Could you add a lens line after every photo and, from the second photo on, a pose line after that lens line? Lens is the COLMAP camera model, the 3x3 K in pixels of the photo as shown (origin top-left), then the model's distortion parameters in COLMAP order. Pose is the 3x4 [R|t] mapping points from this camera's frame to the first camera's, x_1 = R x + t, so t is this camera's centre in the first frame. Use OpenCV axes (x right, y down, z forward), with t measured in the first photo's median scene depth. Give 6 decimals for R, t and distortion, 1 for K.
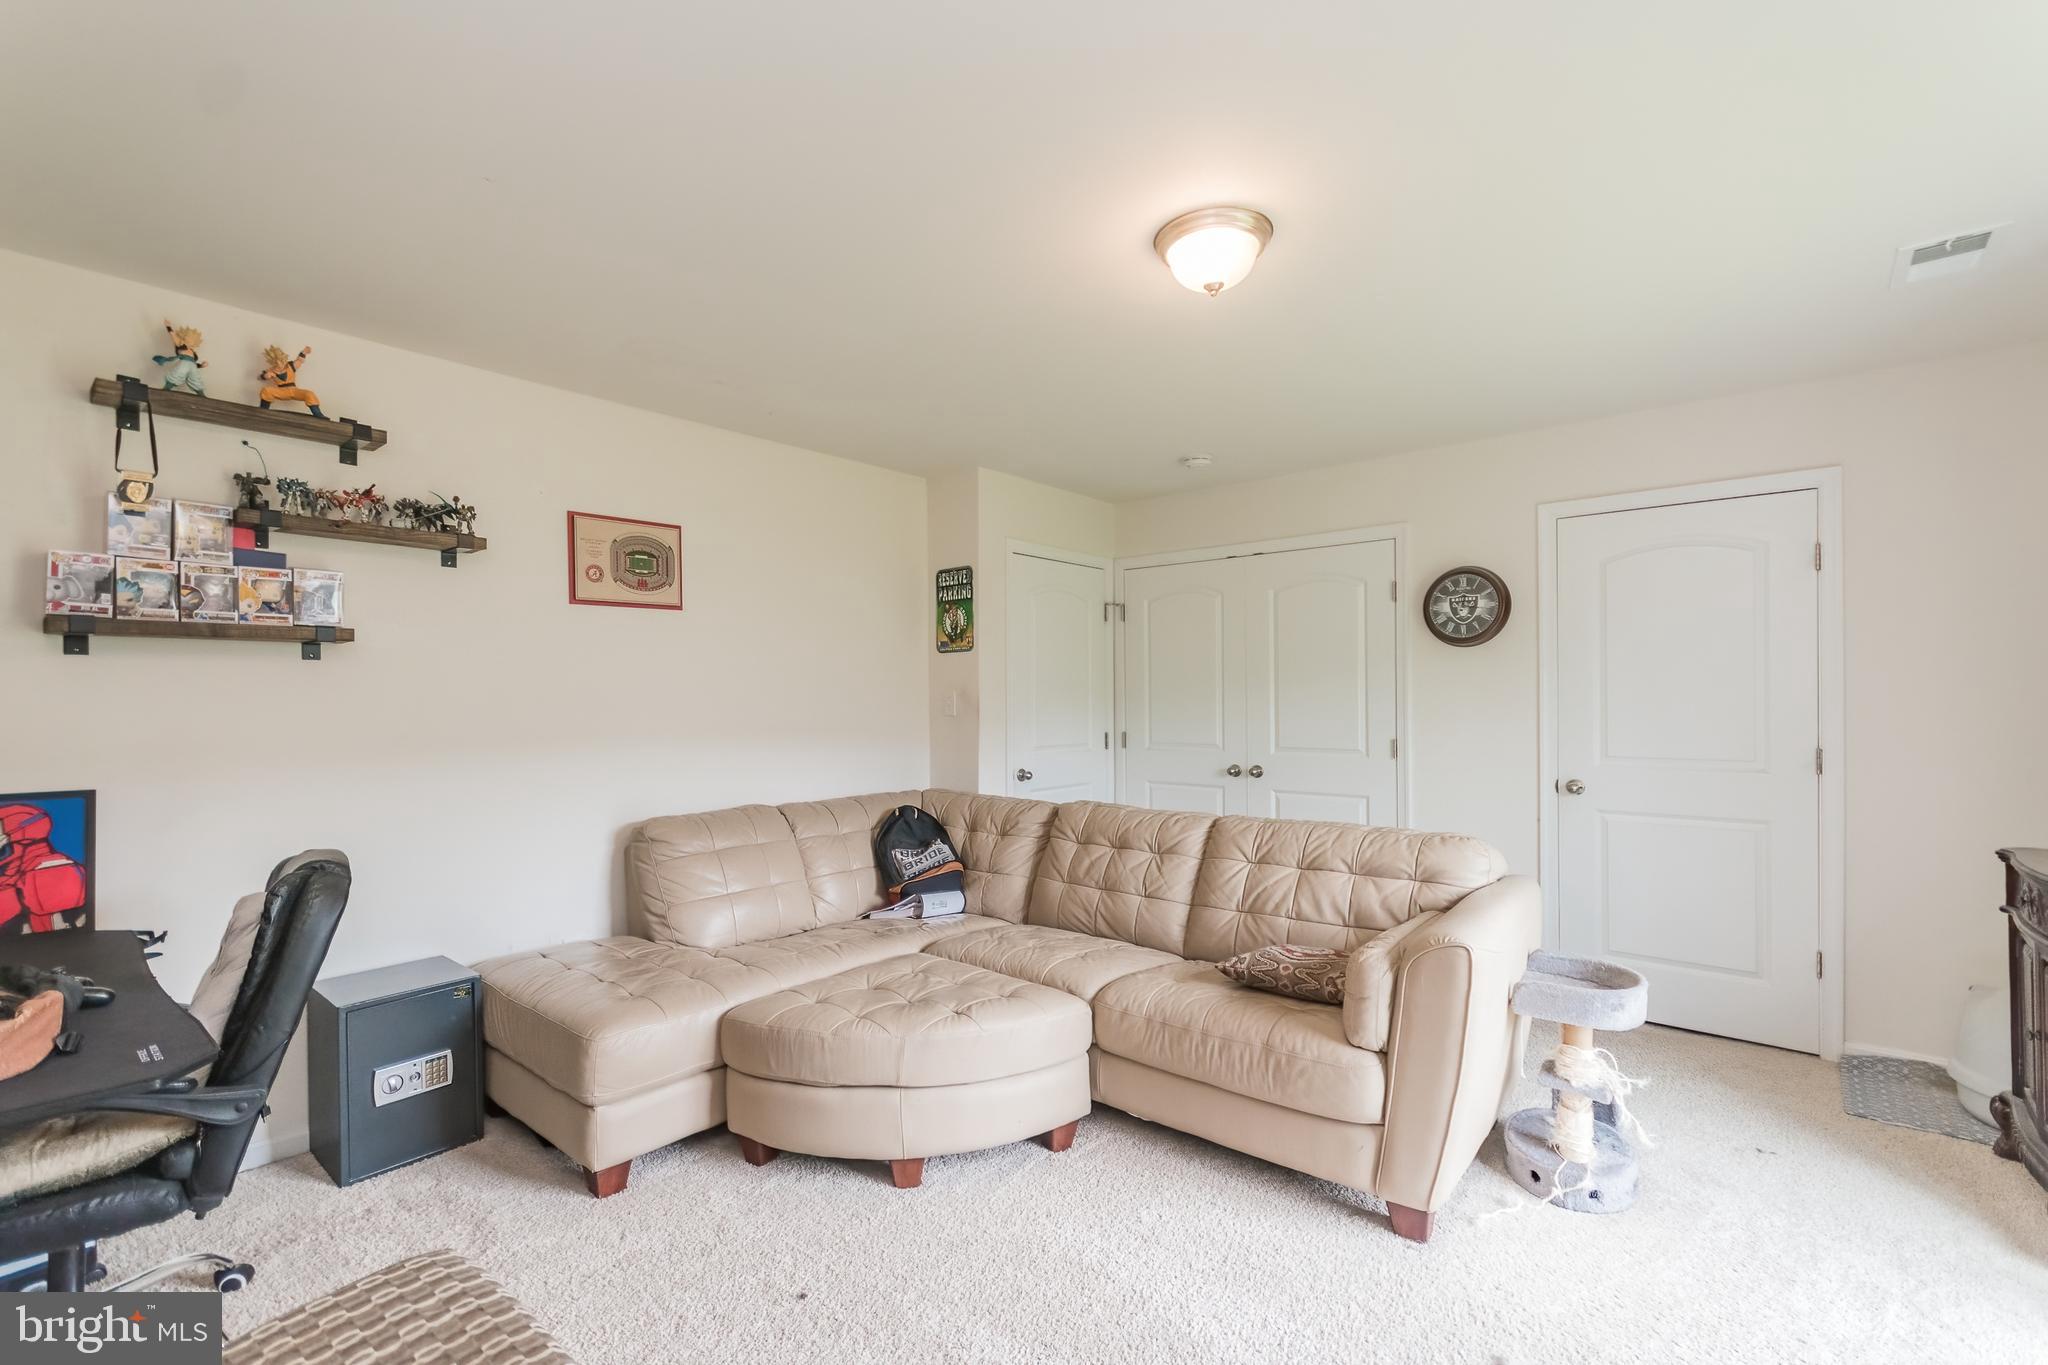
lens RADIAL K [[895.2, 0, 995.4], [0, 895.2, 689.7], [0, 0, 1]] dist [0.000198, 0.000103]
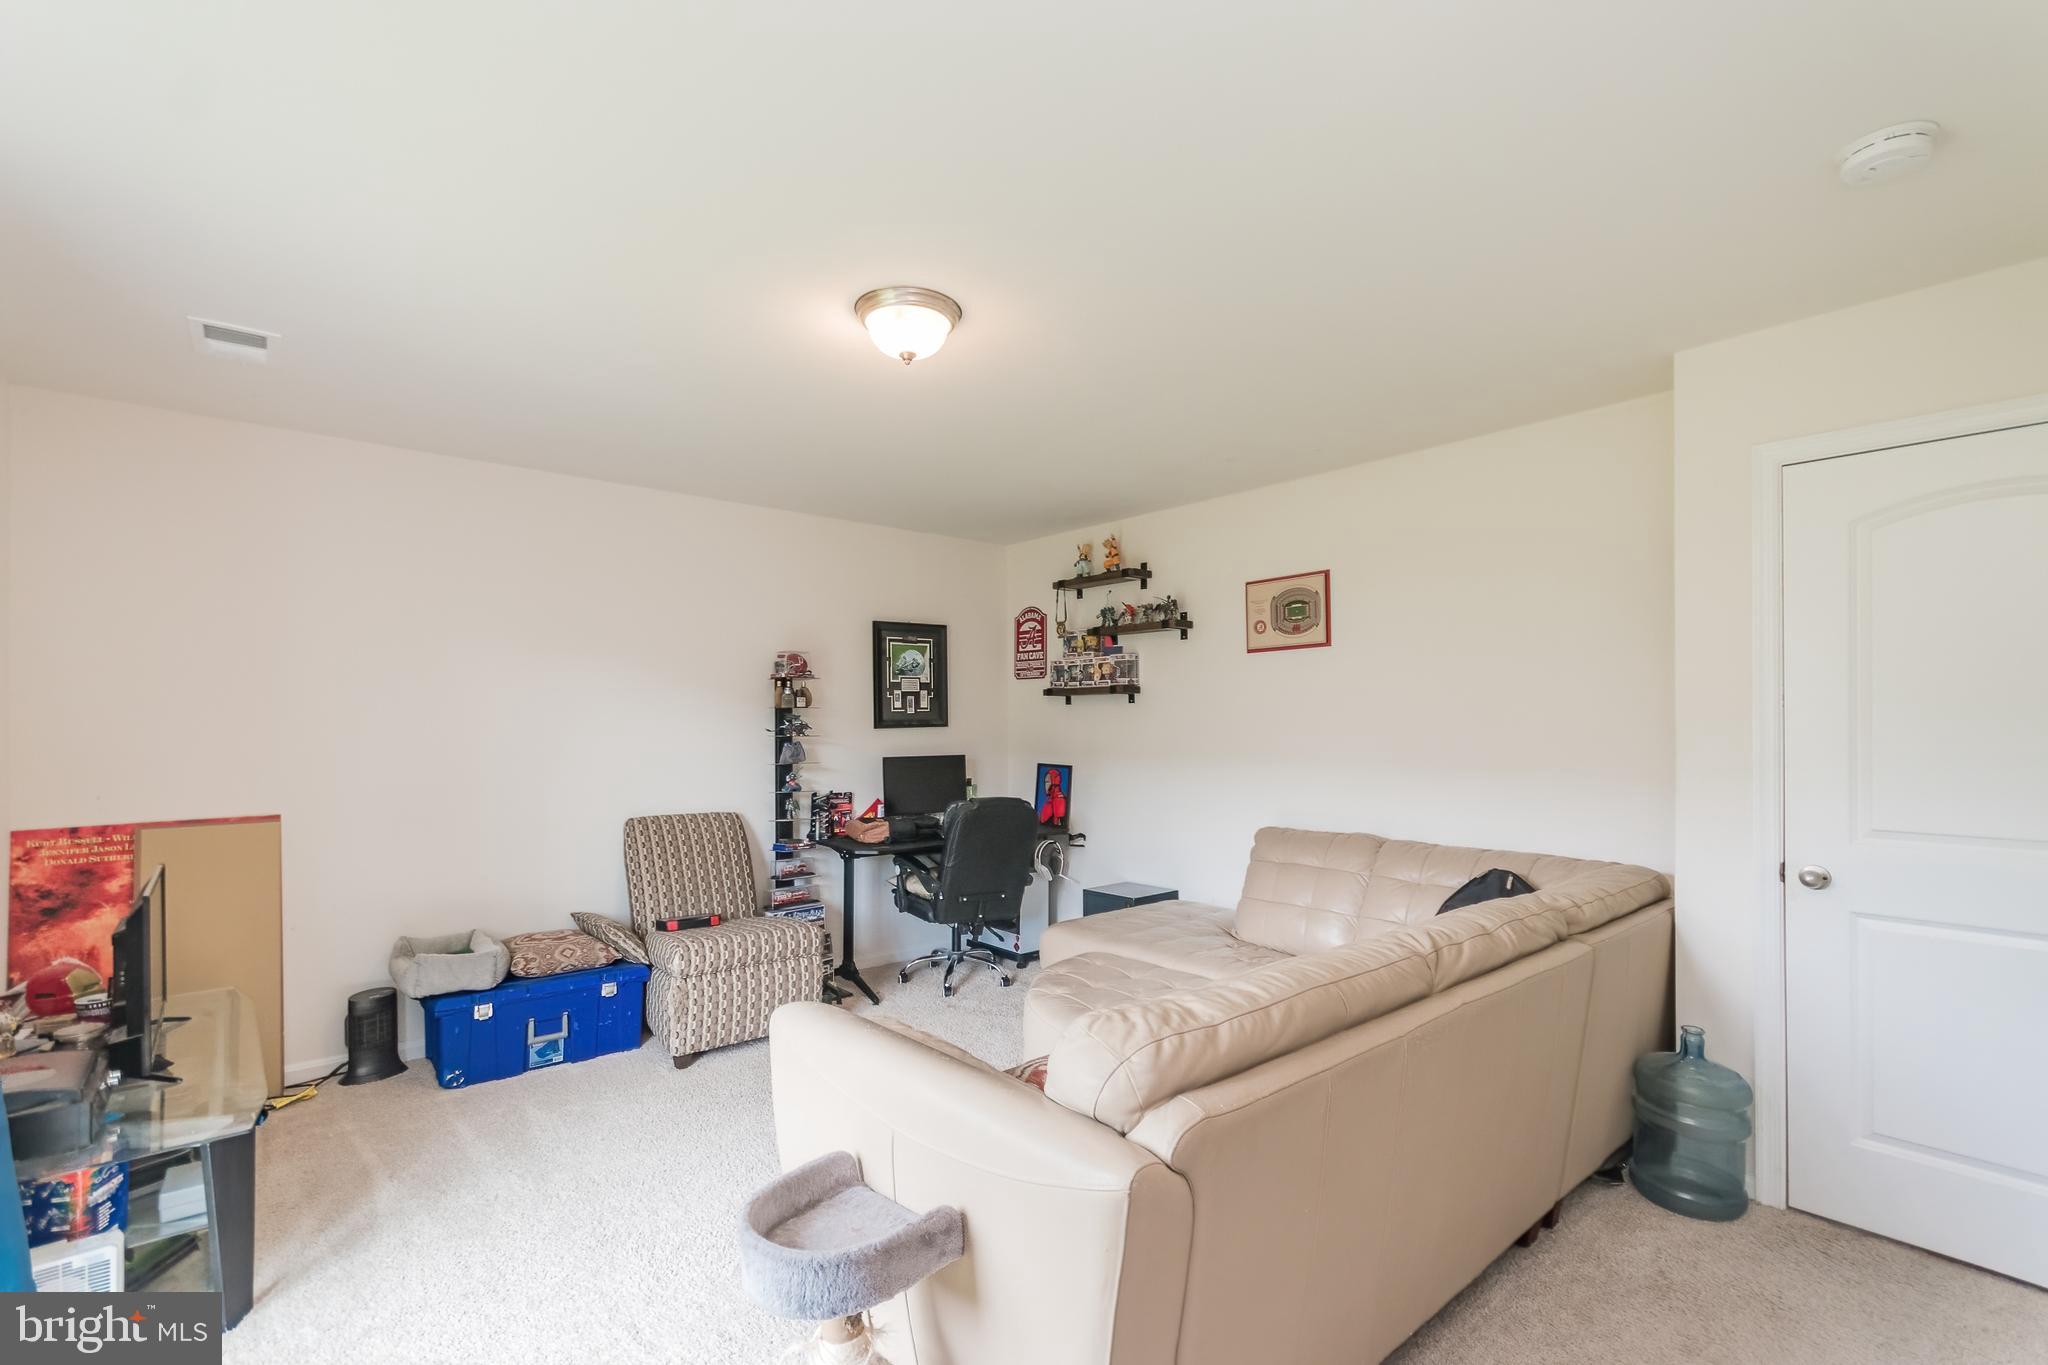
lens RADIAL K [[900.9, 0, 1017.0], [0, 900.9, 682.9], [0, 0, 1]] dist [0.000566, 0.000560]
pose [[-0.131762, -0.051101, -0.989963, 0.867927], [-0.005198, 0.998692, -0.050860, 0.016390], [0.991268, -0.001556, -0.131855, 0.833822]]
